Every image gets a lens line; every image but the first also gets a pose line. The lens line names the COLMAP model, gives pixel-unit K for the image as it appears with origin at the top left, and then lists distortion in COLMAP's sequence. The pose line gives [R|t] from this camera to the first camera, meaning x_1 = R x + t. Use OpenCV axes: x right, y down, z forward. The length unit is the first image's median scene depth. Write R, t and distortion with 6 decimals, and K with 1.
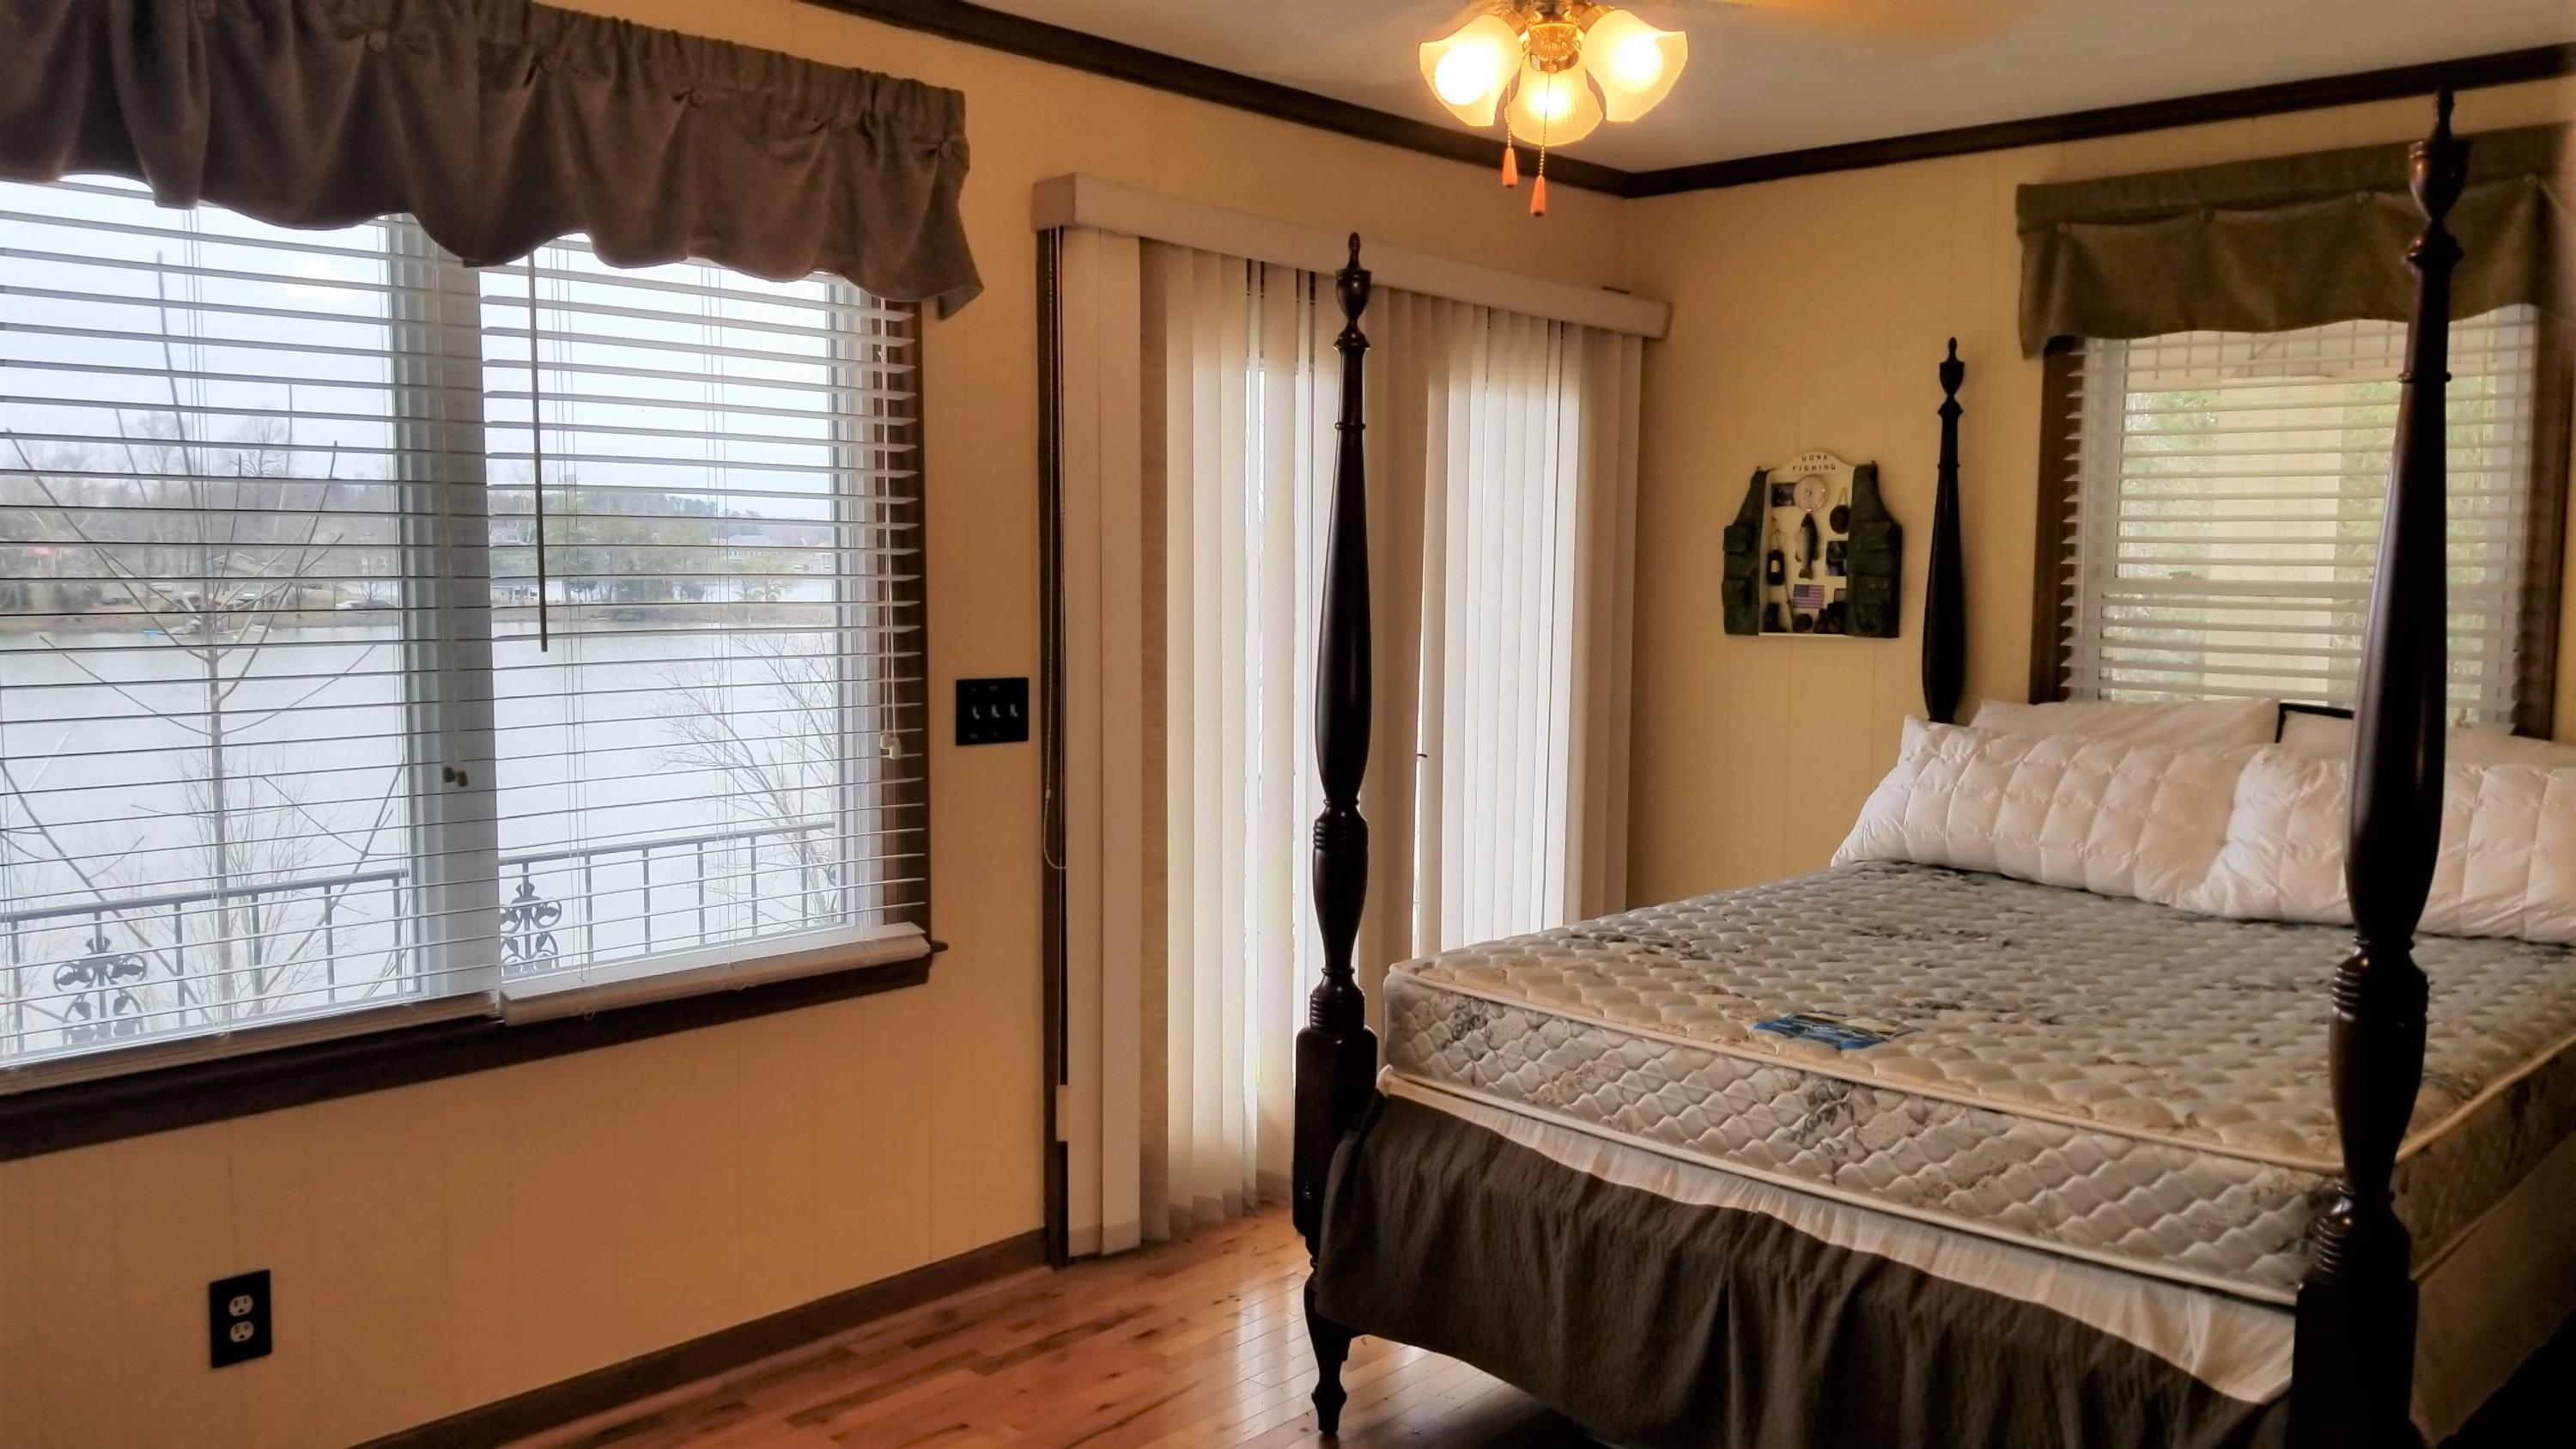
lens RADIAL K [[2000.5, 0, 1312.2], [0, 2000.5, 729.6], [0, 0, 1]] dist [0.082068, -0.133399]
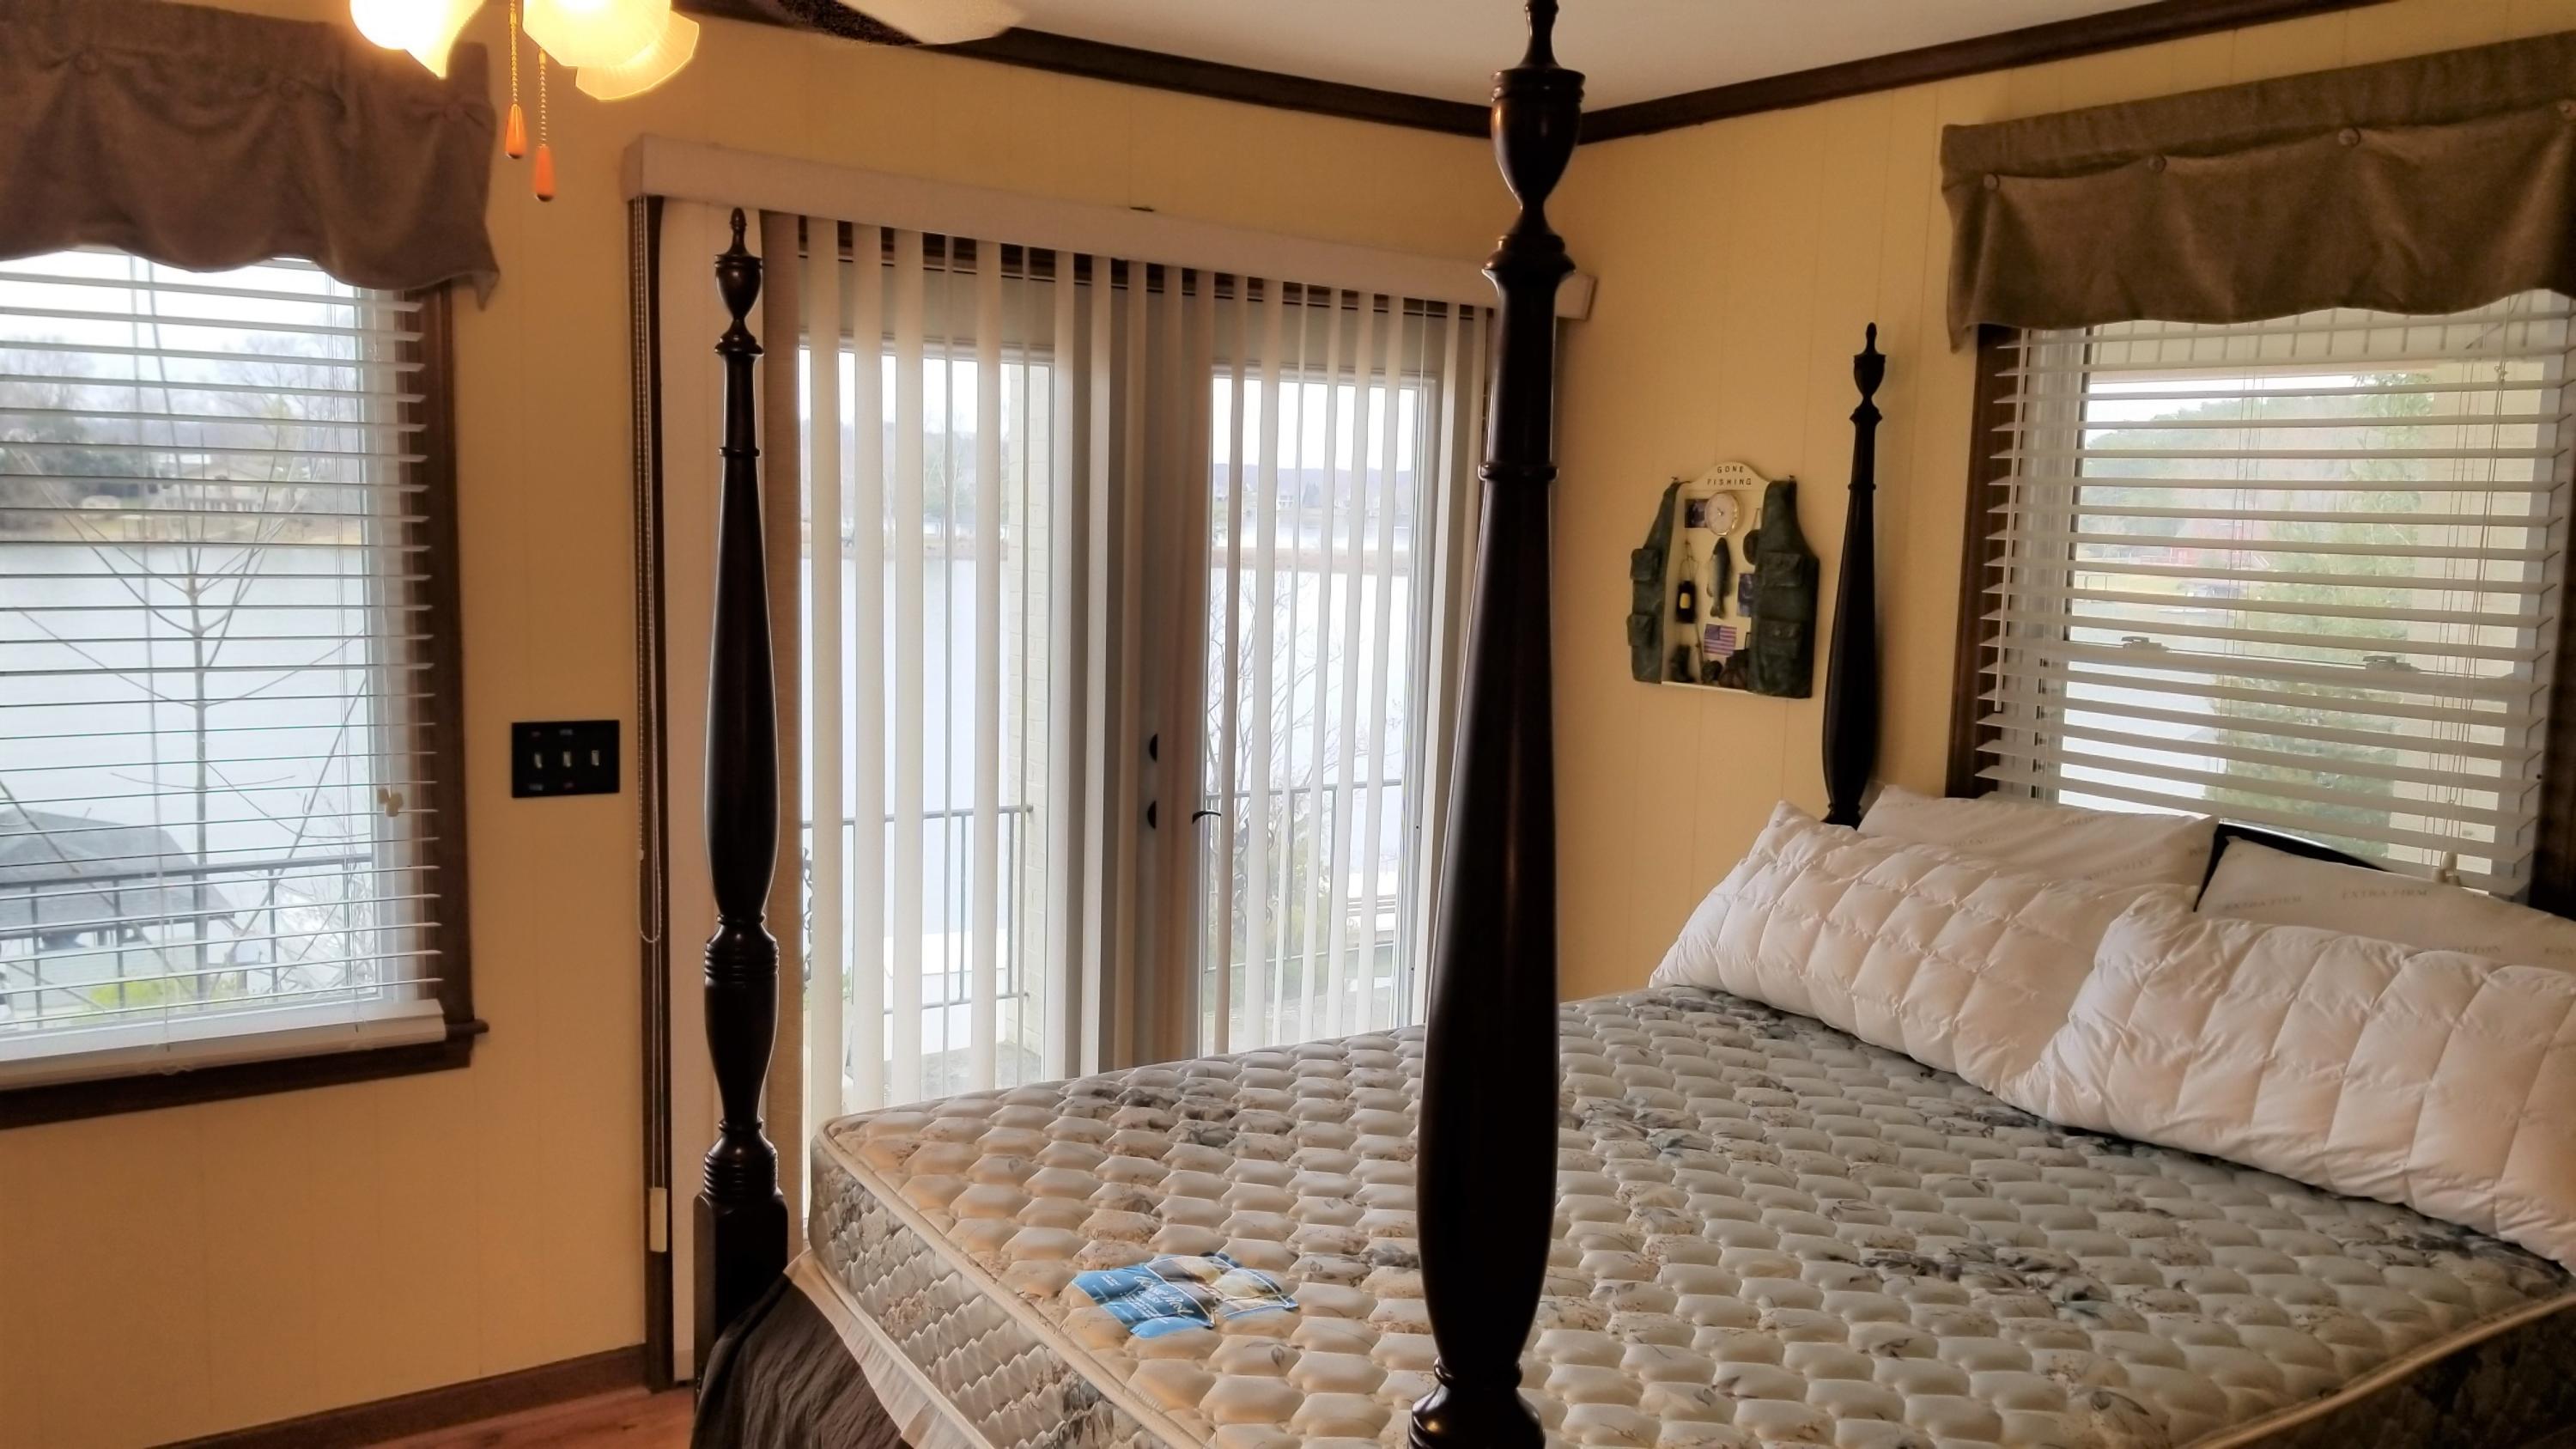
lens RADIAL K [[2000.5, 0, 1278.9], [0, 2000.5, 727.6], [0, 0, 1]] dist [0.082068, -0.133399]
pose [[0.972684, 0.047146, -0.227294, 0.308623], [-0.041905, 0.998734, 0.027833, -0.054646], [0.228318, -0.017548, 0.973428, 0.199323]]
